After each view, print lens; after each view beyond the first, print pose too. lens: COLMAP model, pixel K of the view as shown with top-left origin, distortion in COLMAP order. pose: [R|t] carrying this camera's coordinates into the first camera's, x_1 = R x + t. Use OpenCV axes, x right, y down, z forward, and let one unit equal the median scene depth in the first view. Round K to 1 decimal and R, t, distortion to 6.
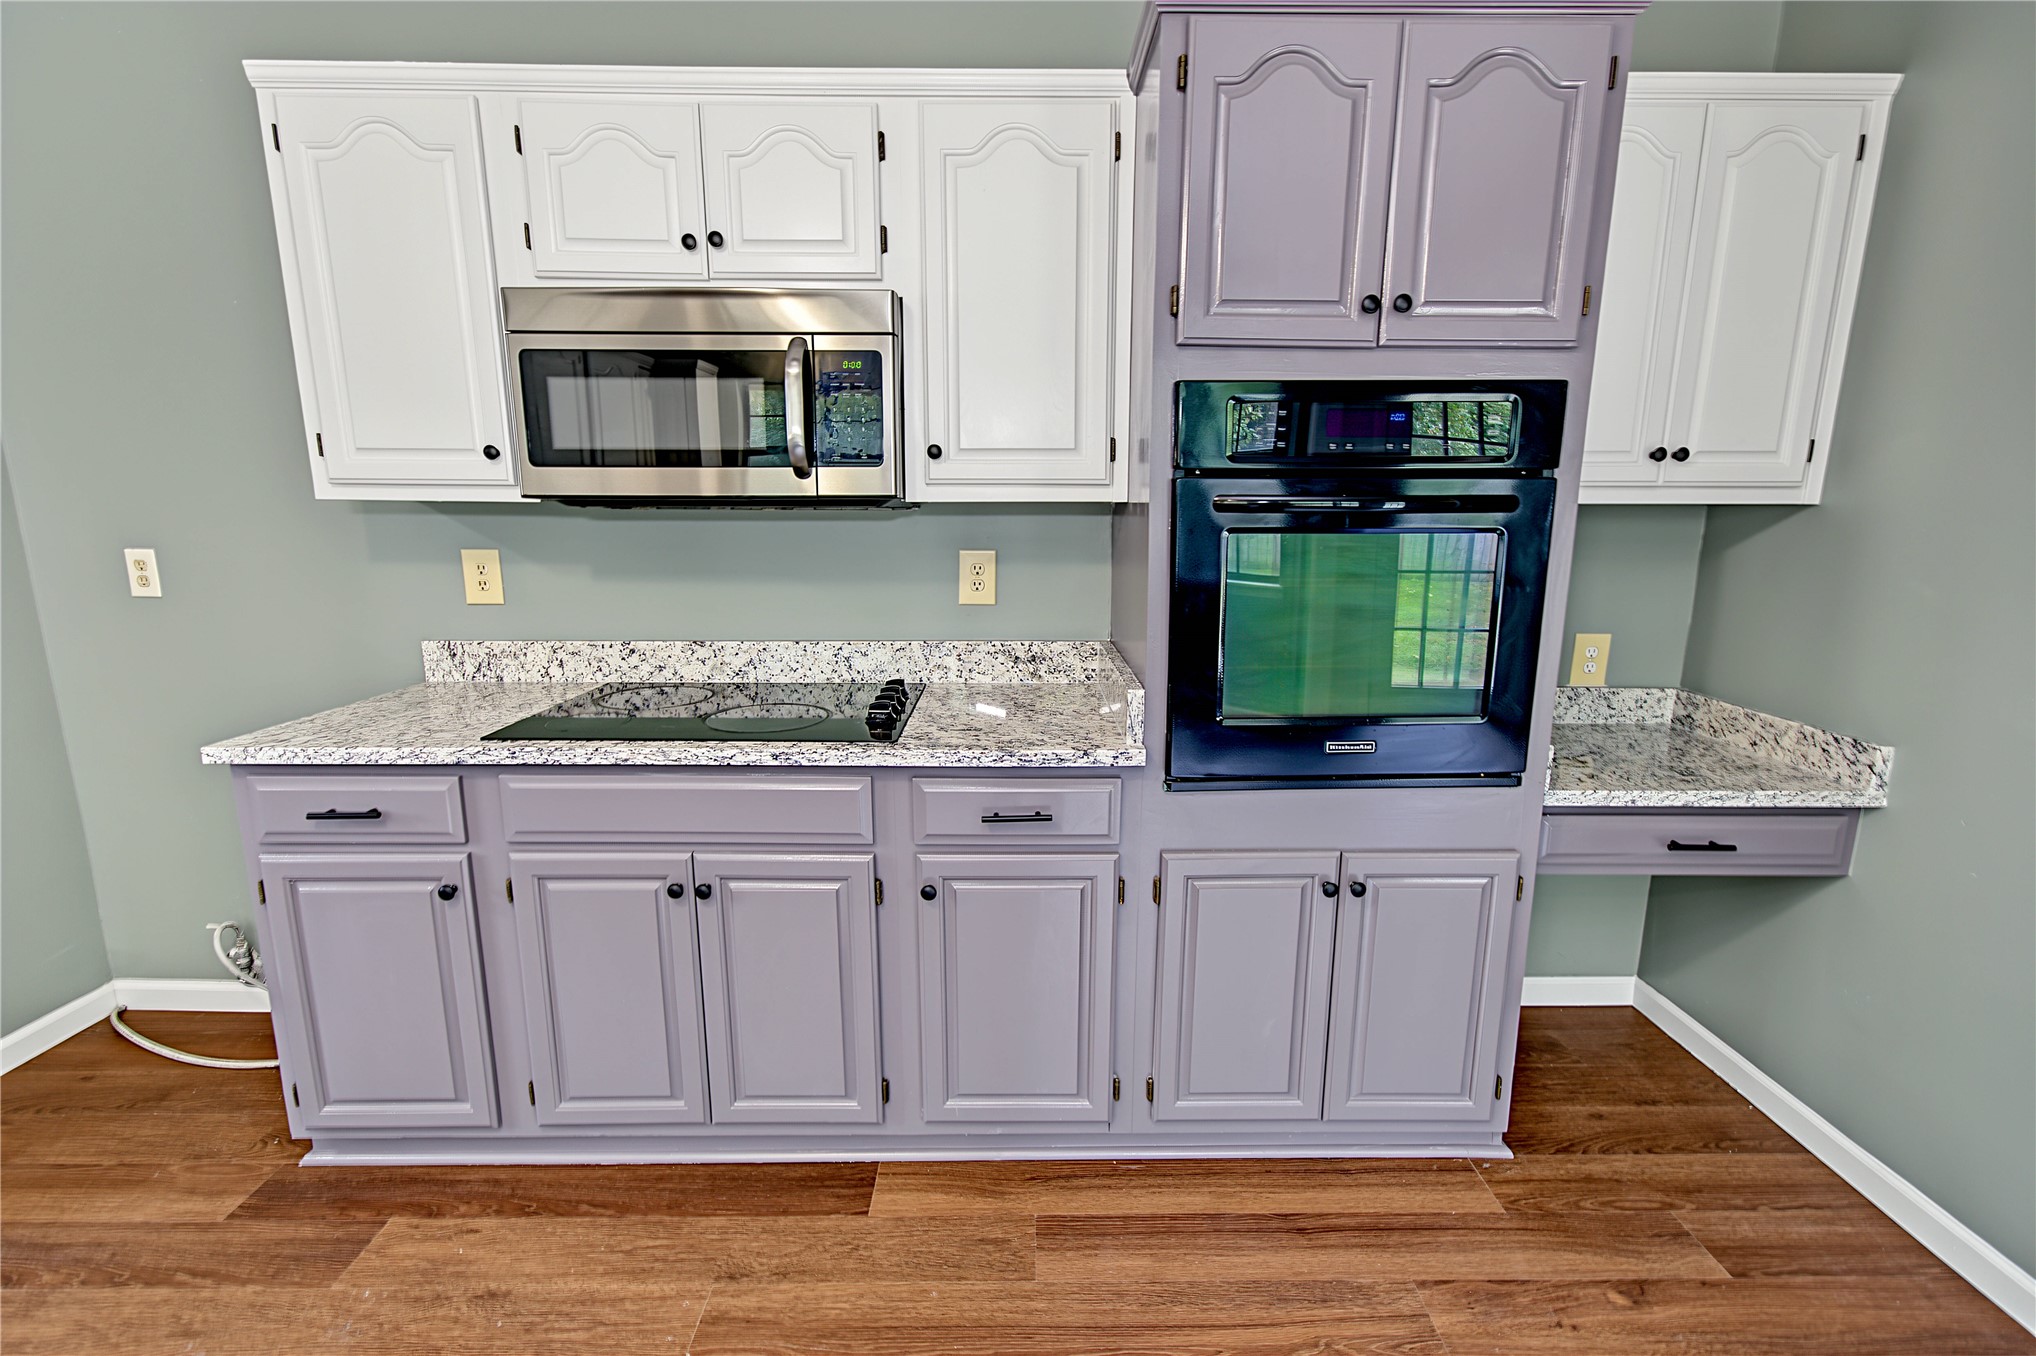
lens RADIAL K [[933.0, 0, 1018.0], [0, 933.0, 678.0], [0, 0, 1]] dist [-0.029133, 0.018805]
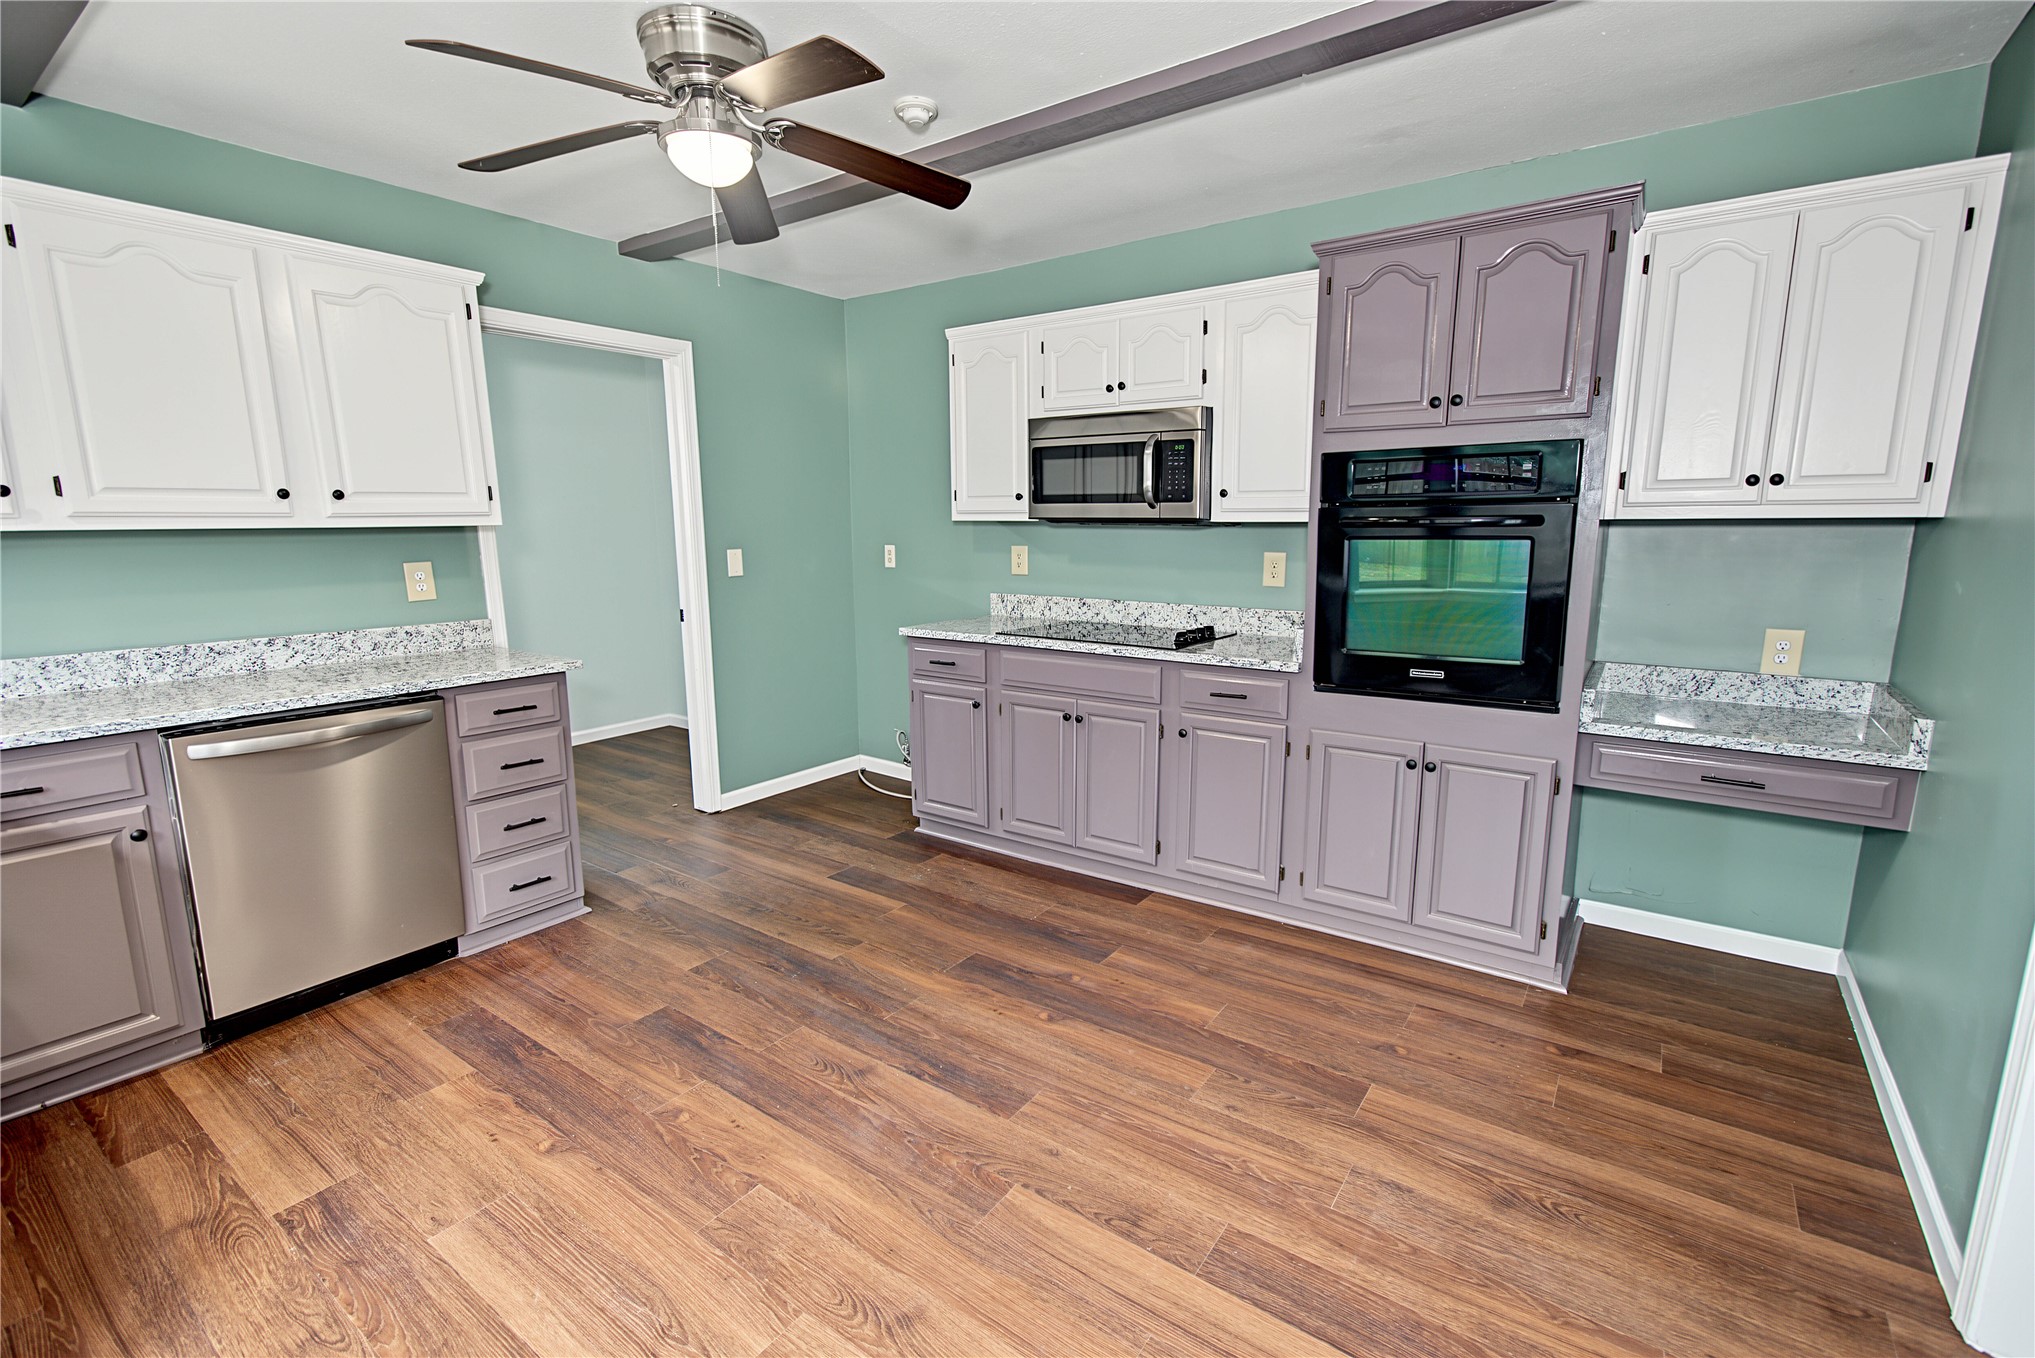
lens RADIAL K [[895.7, 0, 1013.3], [0, 895.7, 690.5], [0, 0, 1]] dist [0.000259, 0.000318]
pose [[0.806166, 0.104701, -0.582352, 0.631261], [-0.104256, 0.993956, 0.034379, 0.115036], [0.582432, 0.032999, 0.812209, -0.612653]]
